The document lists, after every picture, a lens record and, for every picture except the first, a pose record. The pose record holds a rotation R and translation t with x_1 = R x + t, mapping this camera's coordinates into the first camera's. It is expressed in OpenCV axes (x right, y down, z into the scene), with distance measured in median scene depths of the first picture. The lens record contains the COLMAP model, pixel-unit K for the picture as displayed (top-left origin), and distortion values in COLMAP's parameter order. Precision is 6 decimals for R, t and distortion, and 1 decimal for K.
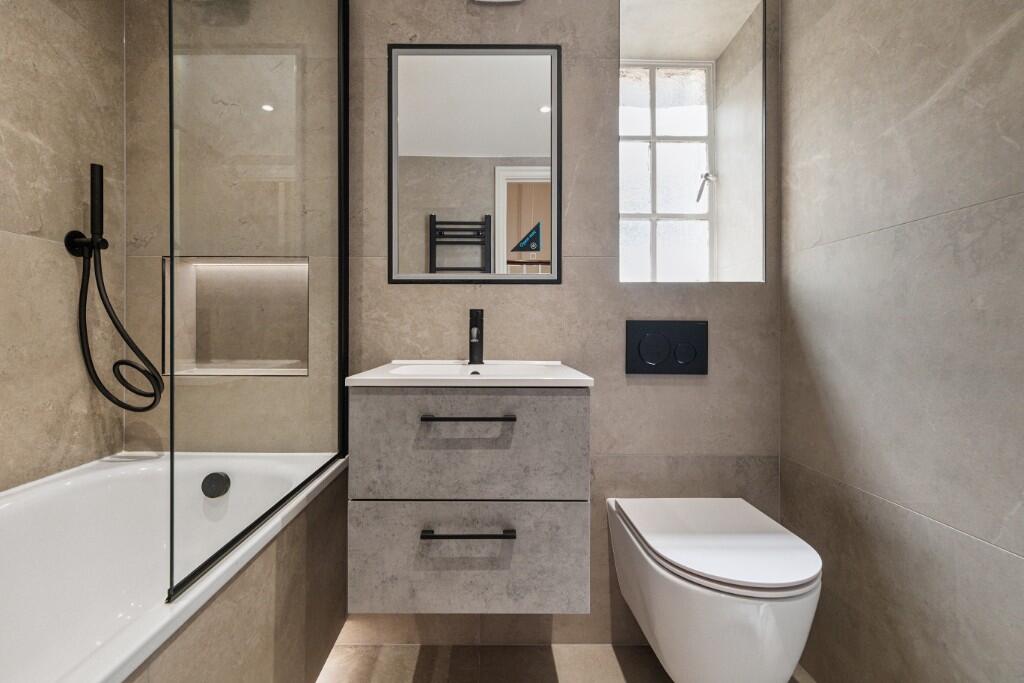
lens RADIAL K [[462.5, 0, 491.6], [0, 462.5, 329.6], [0, 0, 1]] dist [0.002773, 0.000571]
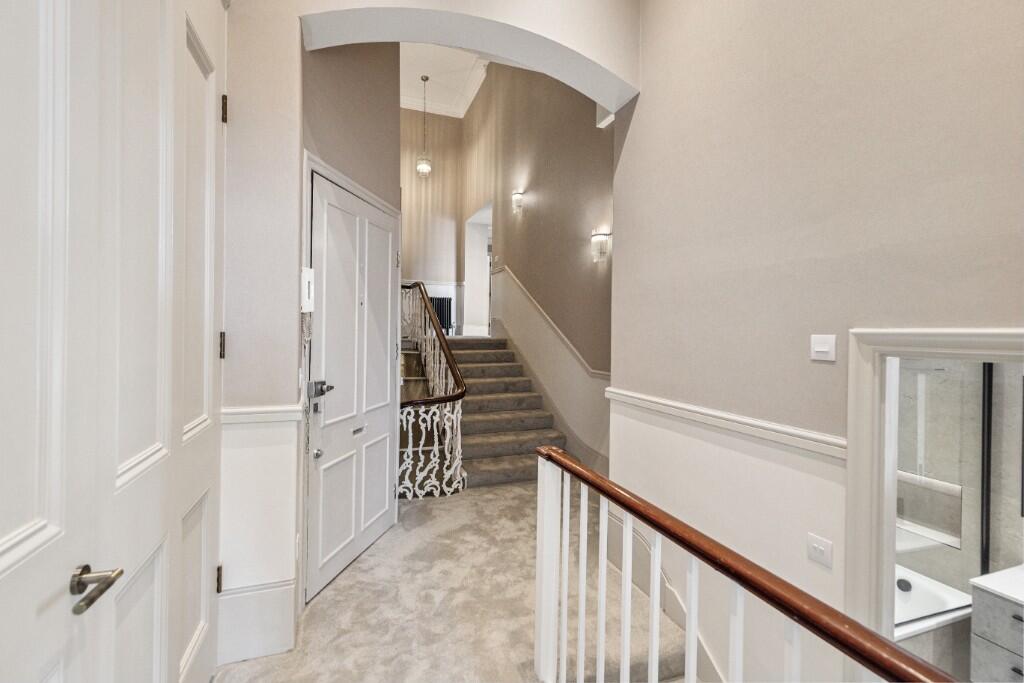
lens RADIAL K [[462.5, 0, 505.3], [0, 462.5, 337.1], [0, 0, 1]] dist [0.002773, 0.000571]
pose [[0.342657, 0.013598, -0.939362, 0.725388], [-0.006280, 0.999906, 0.012184, -0.770946], [0.939440, 0.001725, 0.342710, -1.374353]]
